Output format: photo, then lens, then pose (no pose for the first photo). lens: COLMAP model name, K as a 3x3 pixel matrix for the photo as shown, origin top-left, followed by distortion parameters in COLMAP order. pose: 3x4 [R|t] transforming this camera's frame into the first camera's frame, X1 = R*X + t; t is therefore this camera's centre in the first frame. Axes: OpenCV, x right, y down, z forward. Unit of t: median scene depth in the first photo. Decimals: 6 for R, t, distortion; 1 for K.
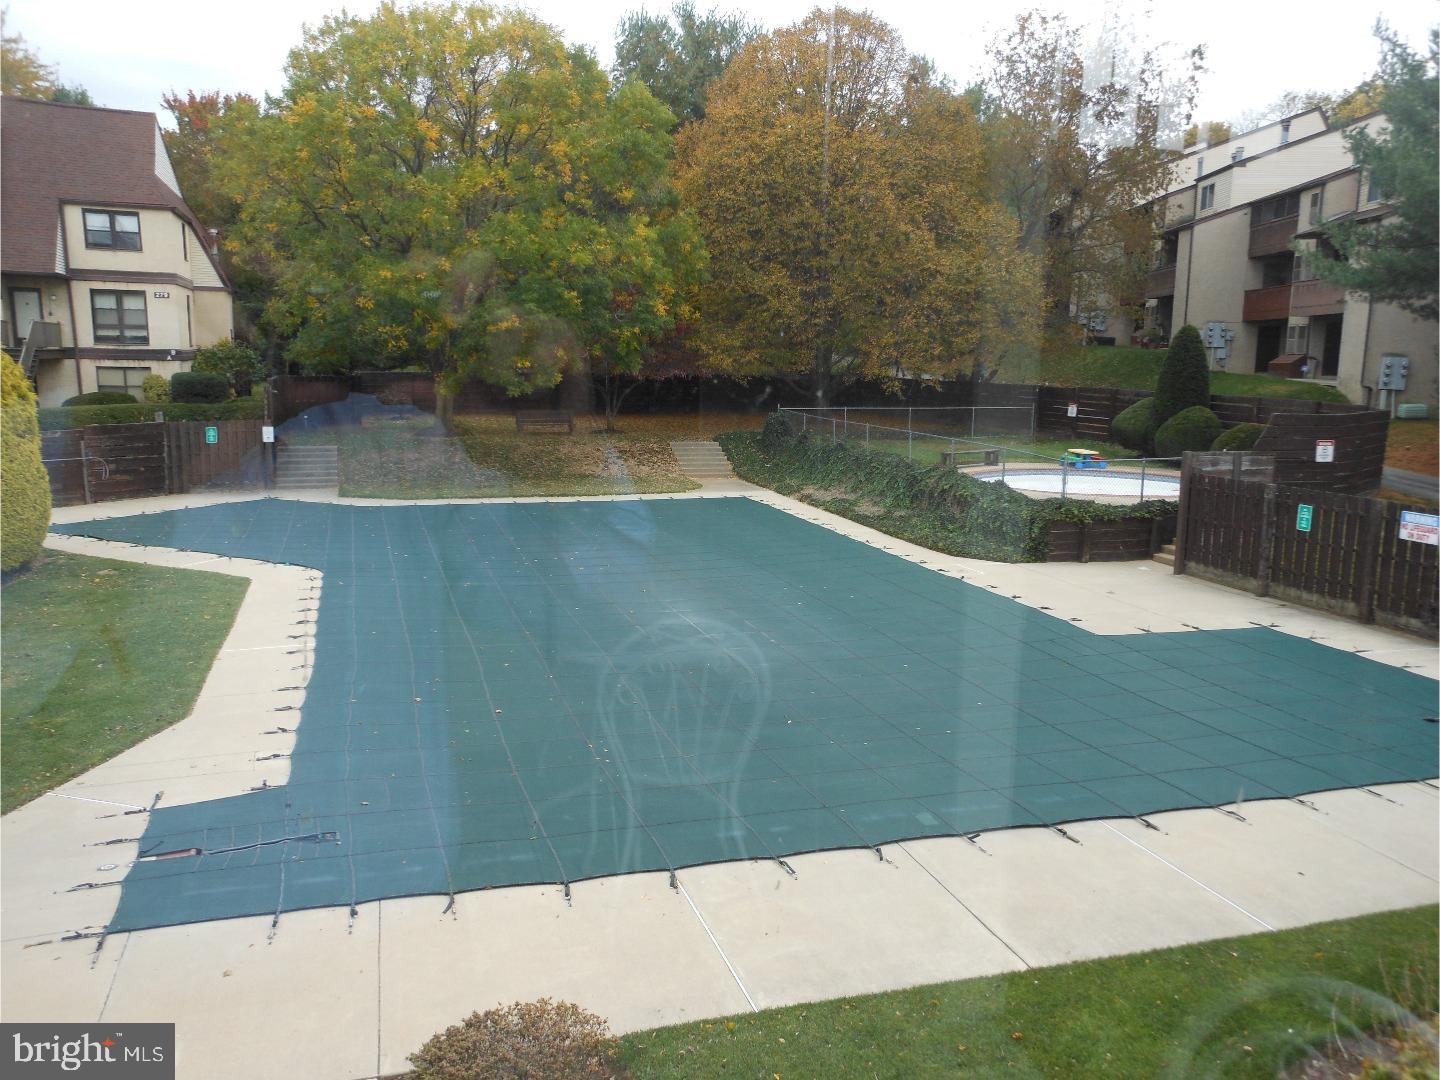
lens RADIAL K [[1157.2, 0, 714.5], [0, 1157.2, 550.0], [0, 0, 1]] dist [0.004840, 0.029257]
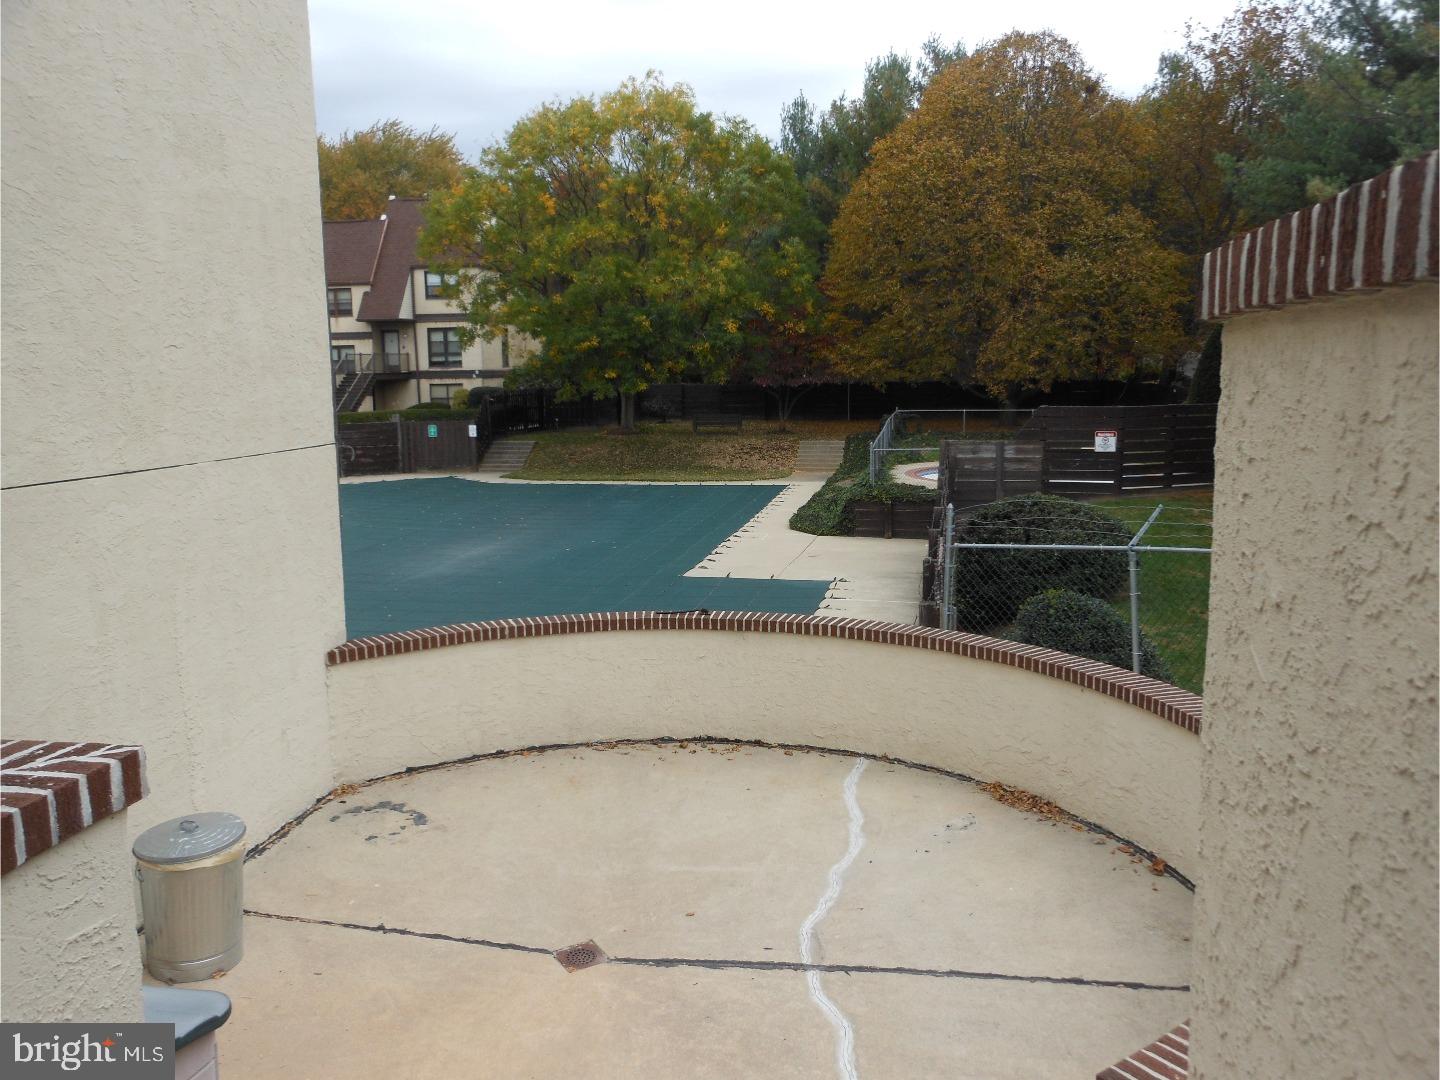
lens RADIAL K [[1157.2, 0, 725.3], [0, 1157.2, 530.4], [0, 0, 1]] dist [0.004840, 0.029257]
pose [[0.882993, 0.041422, -0.467555, 0.429138], [-0.054821, 0.998382, -0.015083, 0.017119], [0.466174, 0.038950, 0.883835, -0.042861]]
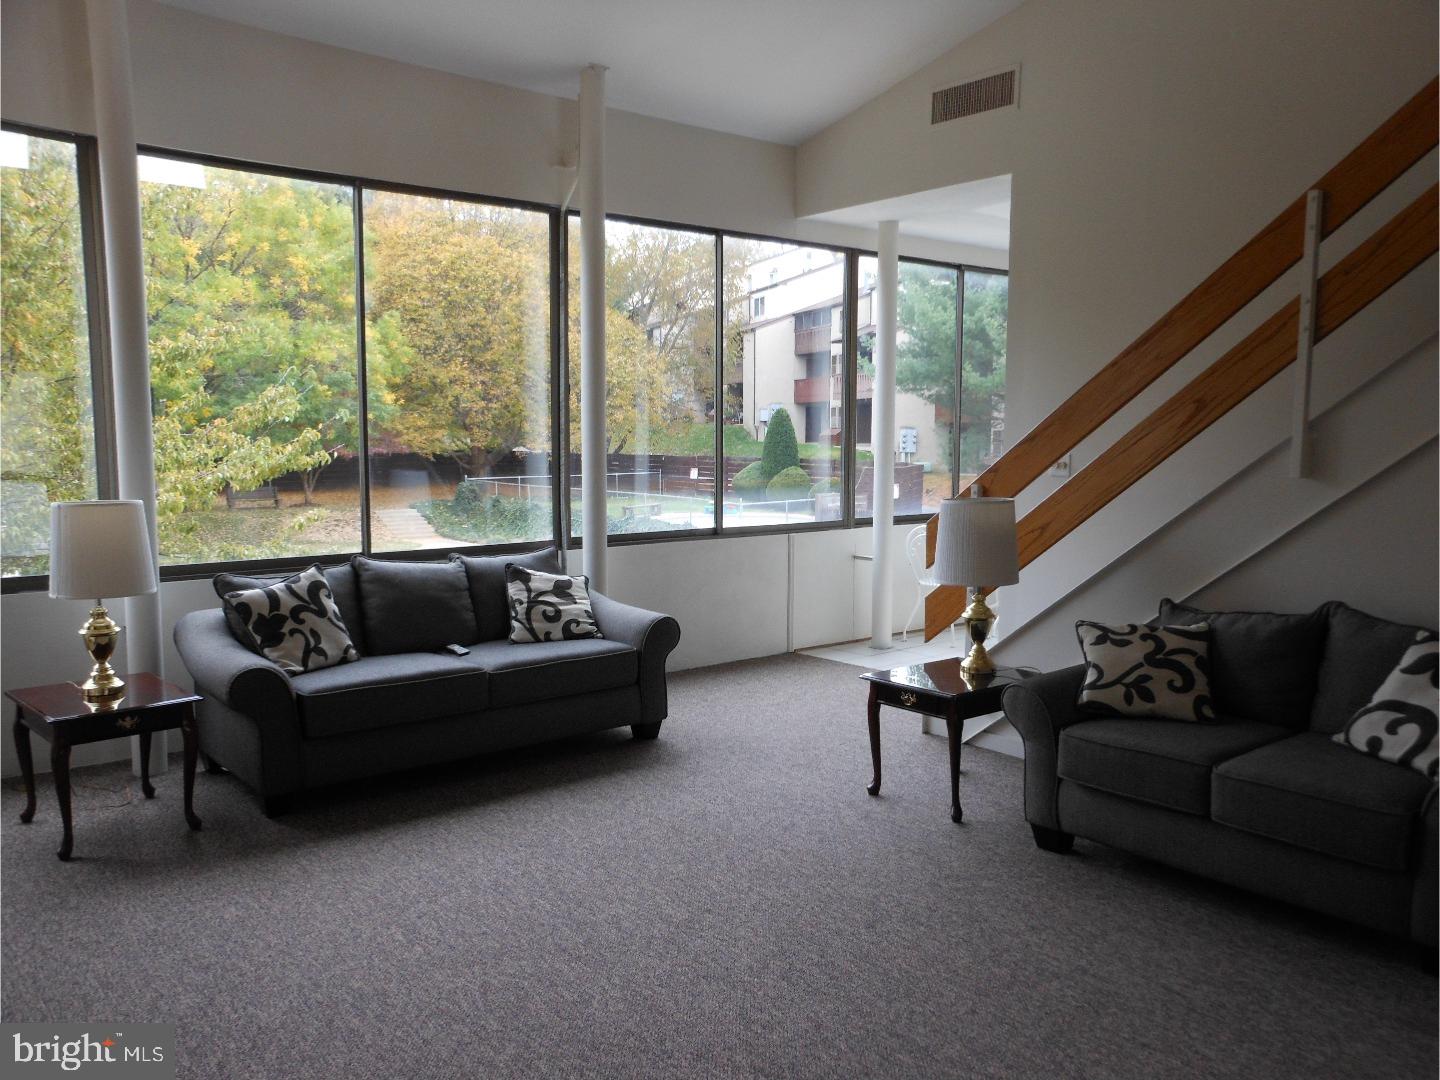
lens RADIAL K [[1157.2, 0, 725.4], [0, 1157.2, 544.7], [0, 0, 1]] dist [0.004840, 0.029257]
pose [[0.917635, -0.053192, 0.393849, -0.170815], [0.080217, 0.995396, -0.052465, 0.027819], [-0.389244, 0.079737, 0.917677, -0.181137]]
